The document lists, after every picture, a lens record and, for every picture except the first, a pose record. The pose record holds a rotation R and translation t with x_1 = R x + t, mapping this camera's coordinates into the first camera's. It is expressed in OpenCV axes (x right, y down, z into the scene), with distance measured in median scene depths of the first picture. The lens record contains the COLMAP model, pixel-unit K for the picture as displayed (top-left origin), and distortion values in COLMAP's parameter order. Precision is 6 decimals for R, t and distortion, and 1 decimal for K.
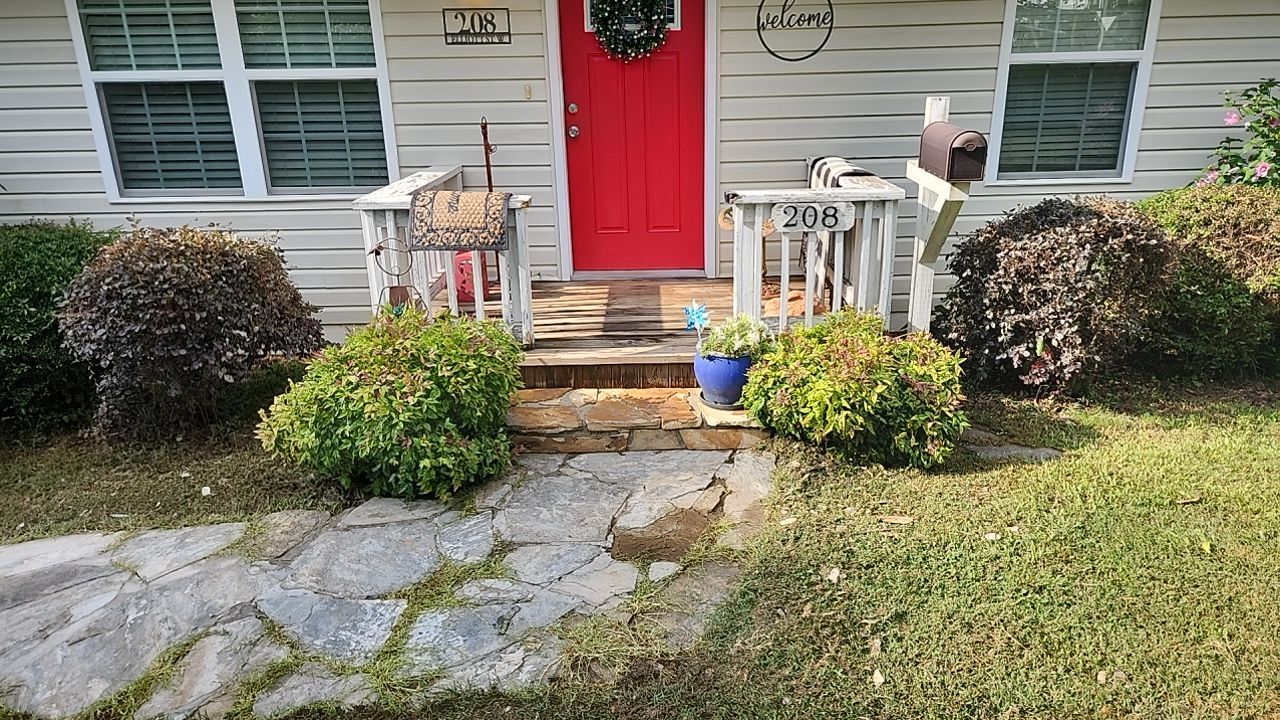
lens RADIAL K [[860.8, 0, 642.4], [0, 860.8, 343.7], [0, 0, 1]] dist [0.087230, -0.067512]
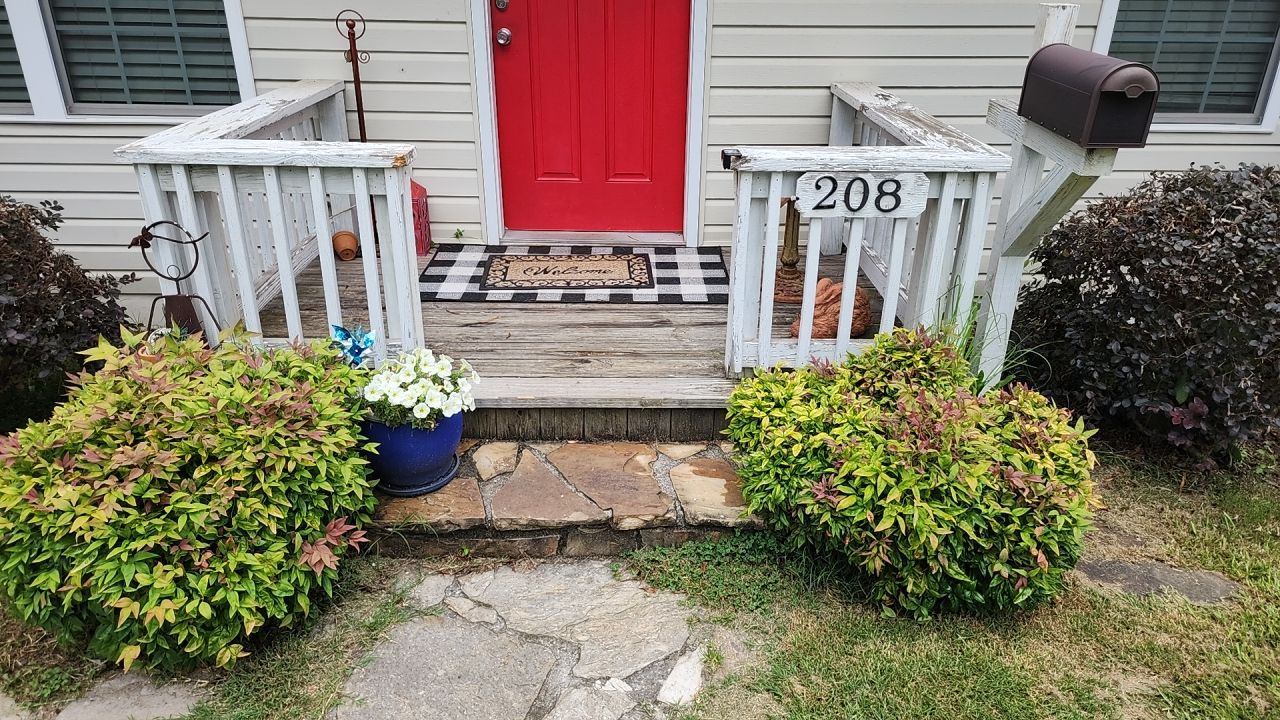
lens RADIAL K [[860.8, 0, 642.4], [0, 860.8, 343.7], [0, 0, 1]] dist [0.087230, -0.067512]
pose [[0.999098, 0.015477, 0.039543, 0.014085], [-0.019639, 0.994050, 0.107140, -0.102268], [-0.037650, -0.107820, 0.993457, 0.361846]]
